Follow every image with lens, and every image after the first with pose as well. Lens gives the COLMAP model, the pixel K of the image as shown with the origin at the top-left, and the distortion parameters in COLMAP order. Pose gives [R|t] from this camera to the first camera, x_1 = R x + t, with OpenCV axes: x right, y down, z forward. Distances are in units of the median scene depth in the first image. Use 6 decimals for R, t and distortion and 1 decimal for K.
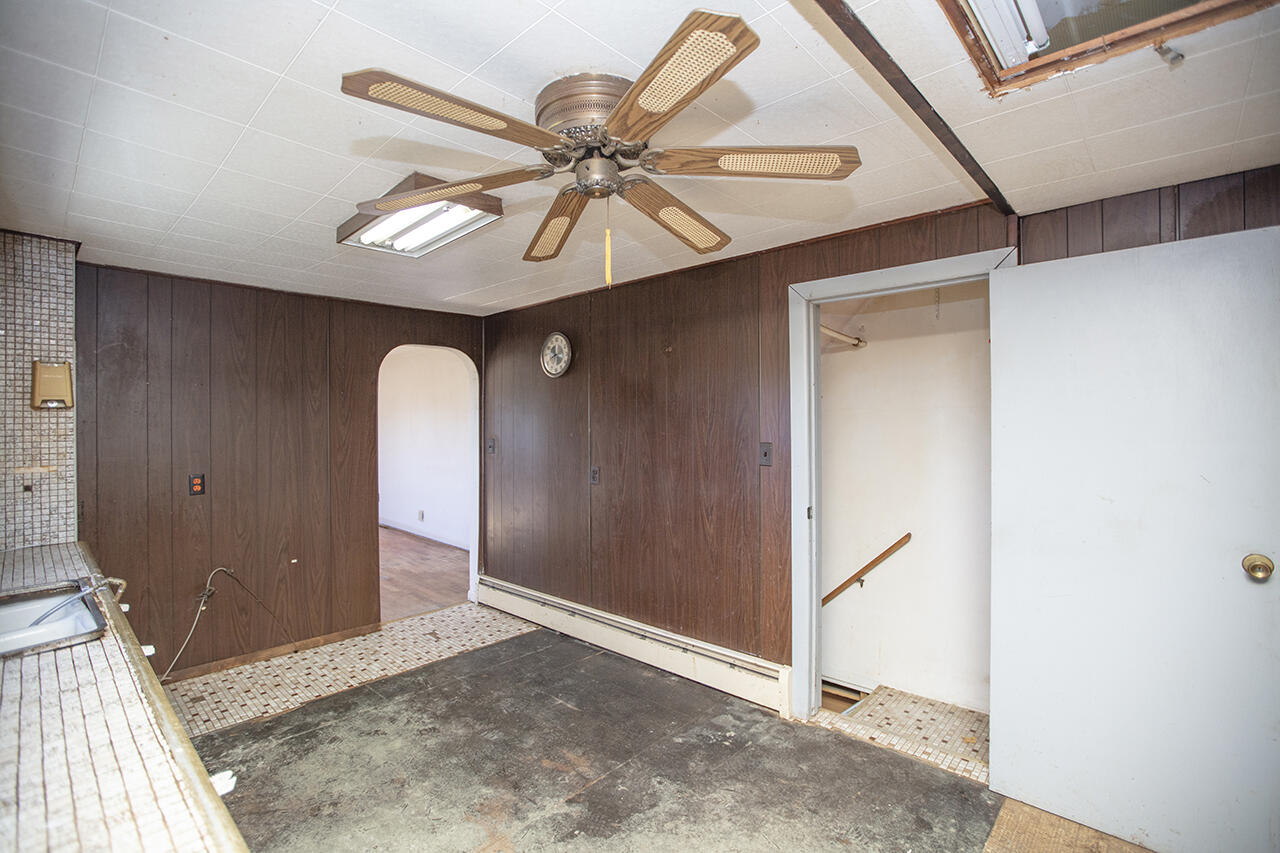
lens RADIAL K [[578.6, 0, 636.0], [0, 578.6, 416.0], [0, 0, 1]] dist [-0.024038, 0.000058]
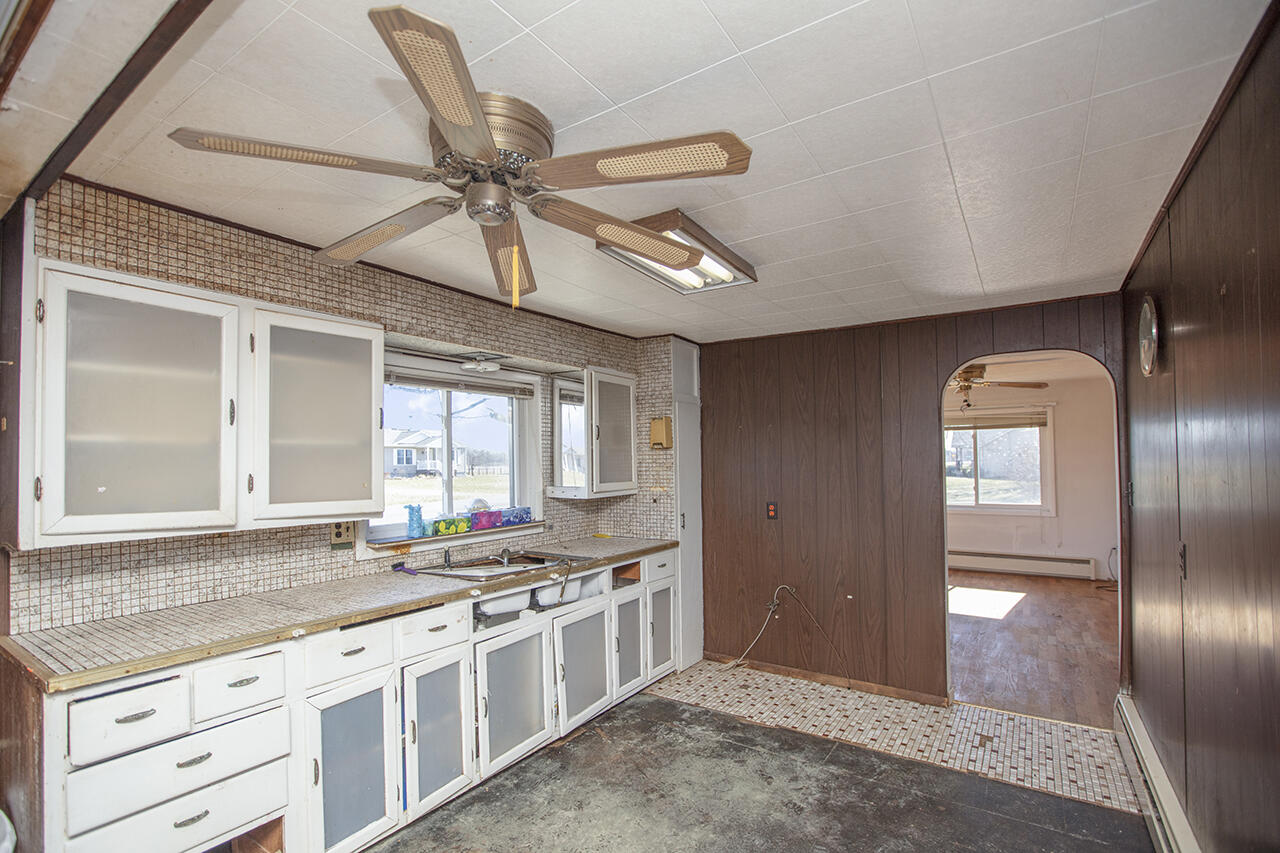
lens RADIAL K [[613.4, 0, 603.9], [0, 613.4, 452.7], [0, 0, 1]] dist [-0.026833, 0.000287]
pose [[0.130792, -0.007644, -0.991380, 0.490849], [0.016493, 0.999849, -0.005534, 0.002703], [0.991273, -0.015627, 0.130898, 0.548850]]
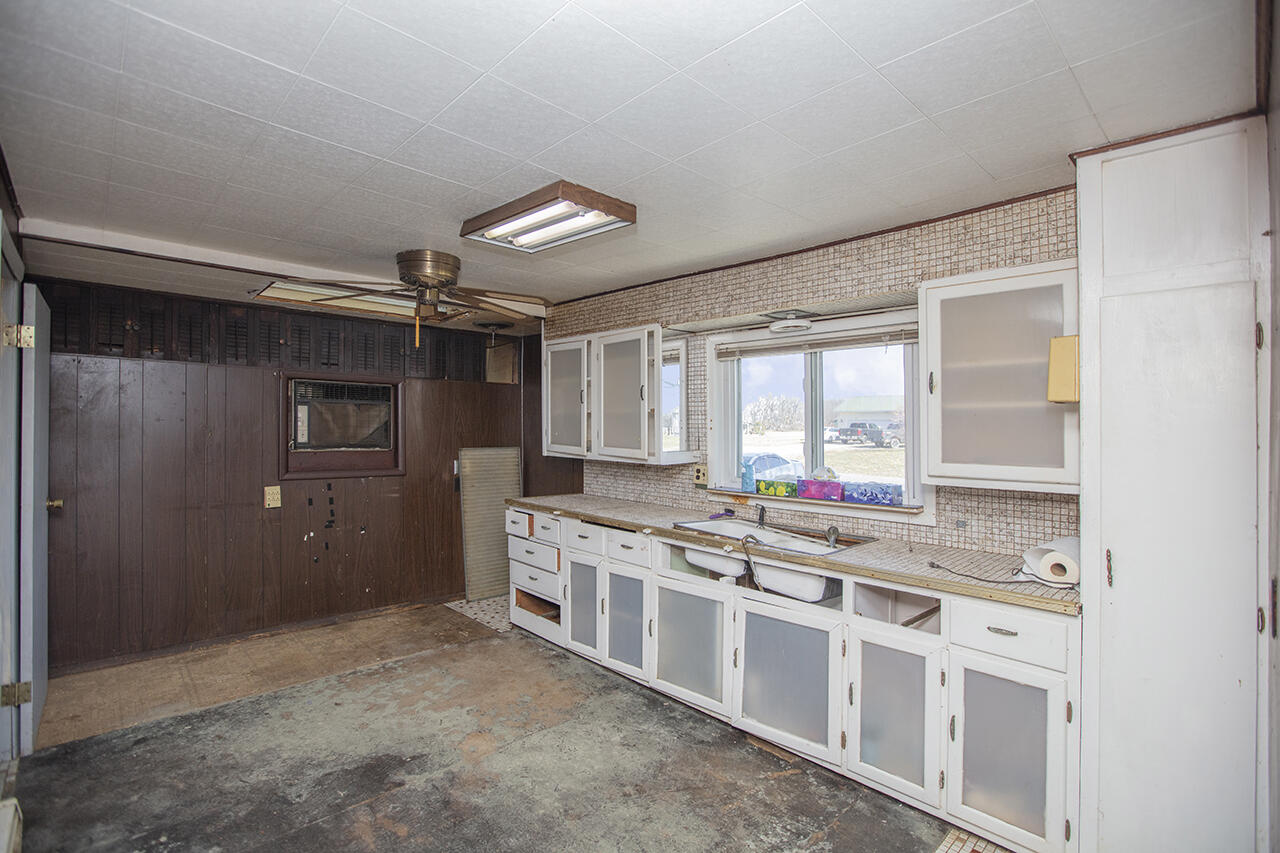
lens RADIAL K [[586.4, 0, 642.9], [0, 586.4, 444.1], [0, 0, 1]] dist [-0.023583, 0.000259]
pose [[-0.998879, -0.006163, 0.046944, -0.450938], [-0.005183, 0.999767, 0.020951, 0.022209], [-0.047062, 0.020684, -0.998678, 1.511163]]
